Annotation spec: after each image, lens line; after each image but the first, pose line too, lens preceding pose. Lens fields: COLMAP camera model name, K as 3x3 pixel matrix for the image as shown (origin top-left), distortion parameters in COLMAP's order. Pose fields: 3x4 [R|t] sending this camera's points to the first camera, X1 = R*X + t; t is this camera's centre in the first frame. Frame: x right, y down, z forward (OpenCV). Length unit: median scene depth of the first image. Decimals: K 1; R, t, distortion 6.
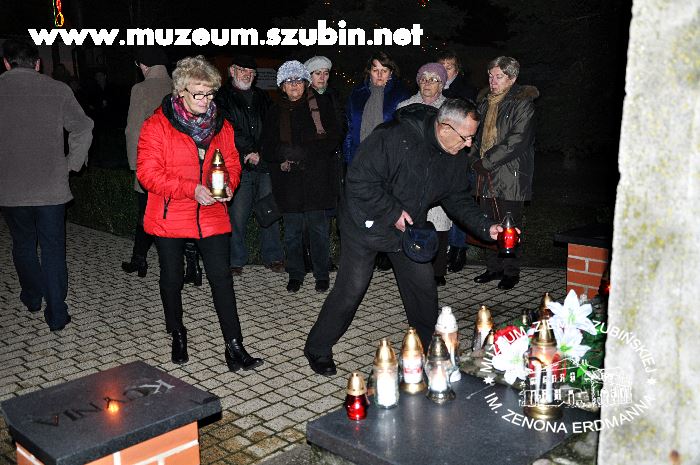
lens RADIAL K [[749.5, 0, 349.5], [0, 749.5, 226.7], [0, 0, 1]] dist [0.023202, 0.000000]
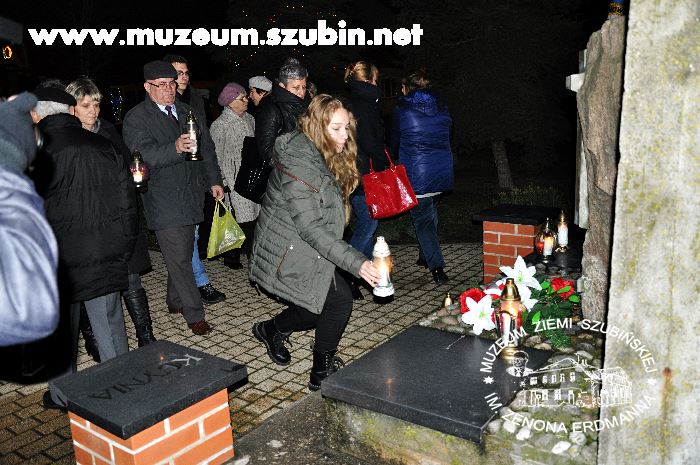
lens RADIAL K [[624.4, 0, 349.5], [0, 624.4, 233.6], [0, 0, 1]] dist [-0.089581, 0.050250]
pose [[0.987096, -0.052989, 0.151105, -0.251676], [0.049626, 0.998431, 0.025939, 0.013454], [-0.152243, -0.018106, 0.988177, 0.056763]]
